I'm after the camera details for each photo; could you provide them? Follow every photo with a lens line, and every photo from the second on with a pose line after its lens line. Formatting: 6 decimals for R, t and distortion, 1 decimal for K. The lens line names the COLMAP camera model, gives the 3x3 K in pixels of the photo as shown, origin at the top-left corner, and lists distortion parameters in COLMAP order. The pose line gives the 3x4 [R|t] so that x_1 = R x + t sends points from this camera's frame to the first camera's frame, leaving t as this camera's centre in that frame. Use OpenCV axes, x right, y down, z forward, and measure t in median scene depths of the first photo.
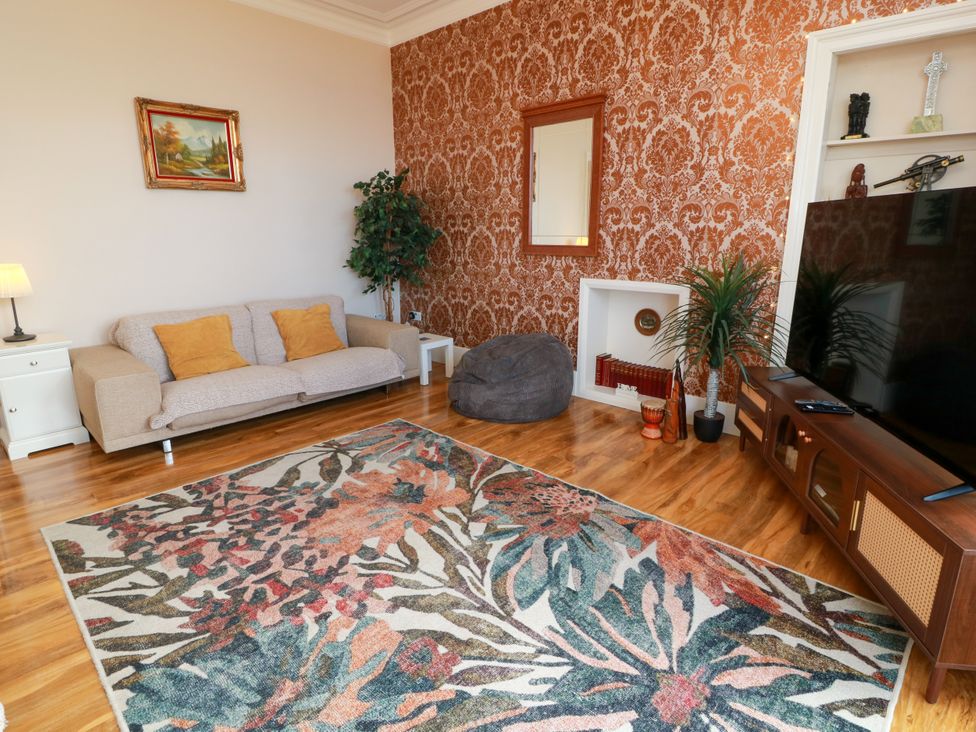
lens RADIAL K [[520.3, 0, 471.0], [0, 520.3, 356.9], [0, 0, 1]] dist [0.000336, -0.013699]
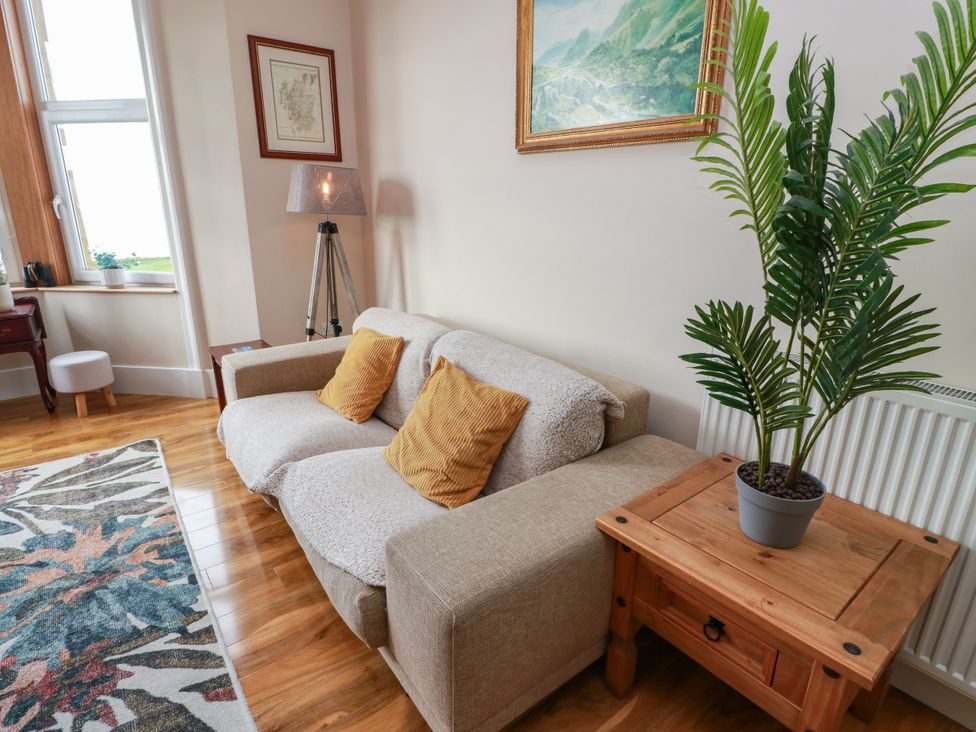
lens RADIAL K [[520.3, 0, 486.1], [0, 520.3, 366.9], [0, 0, 1]] dist [0.000336, -0.013699]
pose [[-0.989483, -0.048576, 0.136250, -1.030935], [0.027956, 0.859947, 0.509617, -0.273888], [-0.141923, 0.508066, -0.849545, 1.157821]]
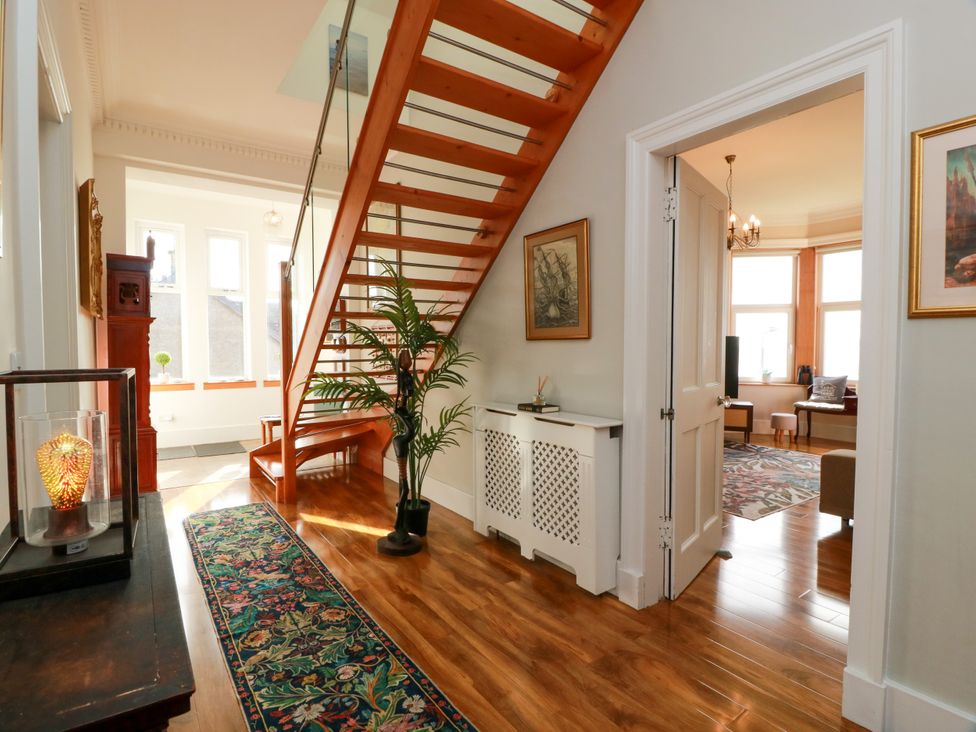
lens RADIAL K [[520.3, 0, 485.5], [0, 520.3, 360.4], [0, 0, 1]] dist [0.000336, -0.013699]
pose [[0.184543, -0.025760, 0.982487, -2.897740], [0.222976, 0.974687, -0.016327, -0.359434], [-0.957197, 0.222085, 0.185616, 1.557772]]
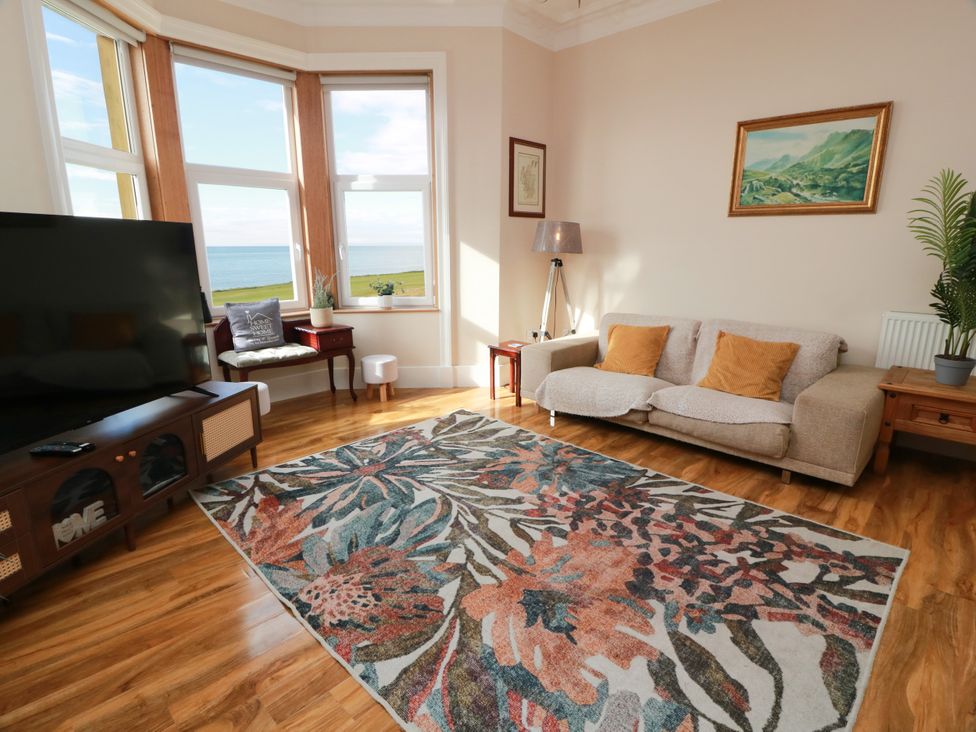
lens RADIAL K [[507.1, 0, 485.4], [0, 507.1, 366.7], [0, 0, 1]] dist [-0.000871, -0.010774]
pose [[-0.999969, 0.006727, 0.004094, -0.052026], [0.007852, 0.891644, 0.452669, -0.453307], [-0.000605, 0.452687, -0.891669, 1.874576]]
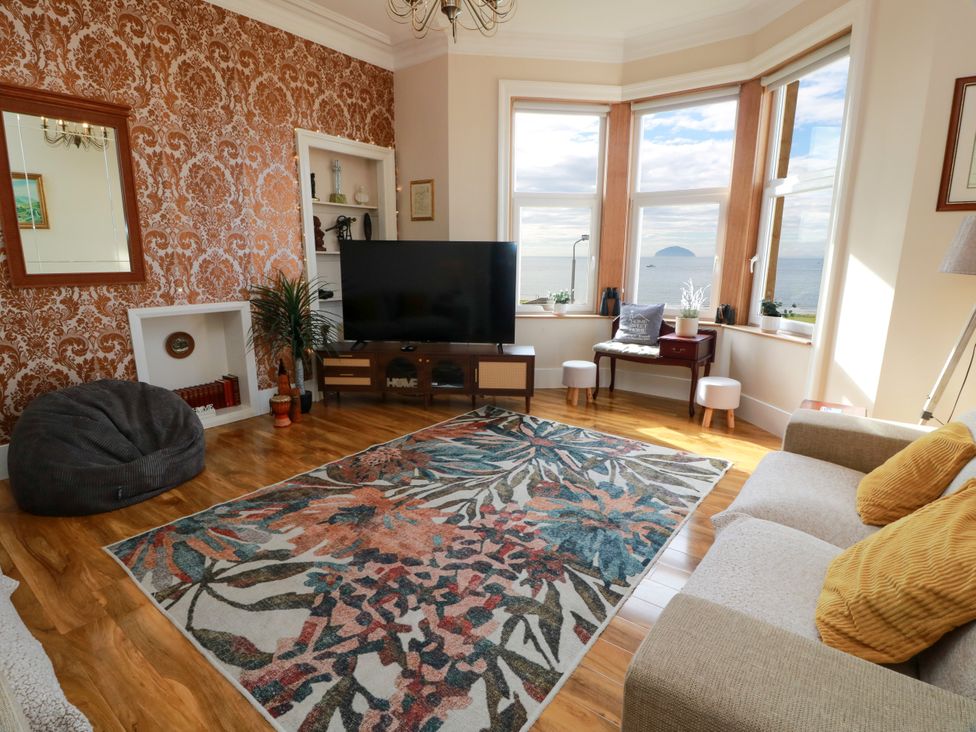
lens RADIAL K [[507.1, 0, 487.8], [0, 507.1, 365.1], [0, 0, 1]] dist [-0.000871, -0.010774]
pose [[-0.121842, -0.204196, 0.971318, -1.331094], [0.226740, 0.947006, 0.227527, -0.224942], [-0.966304, 0.247959, -0.069085, 0.948070]]
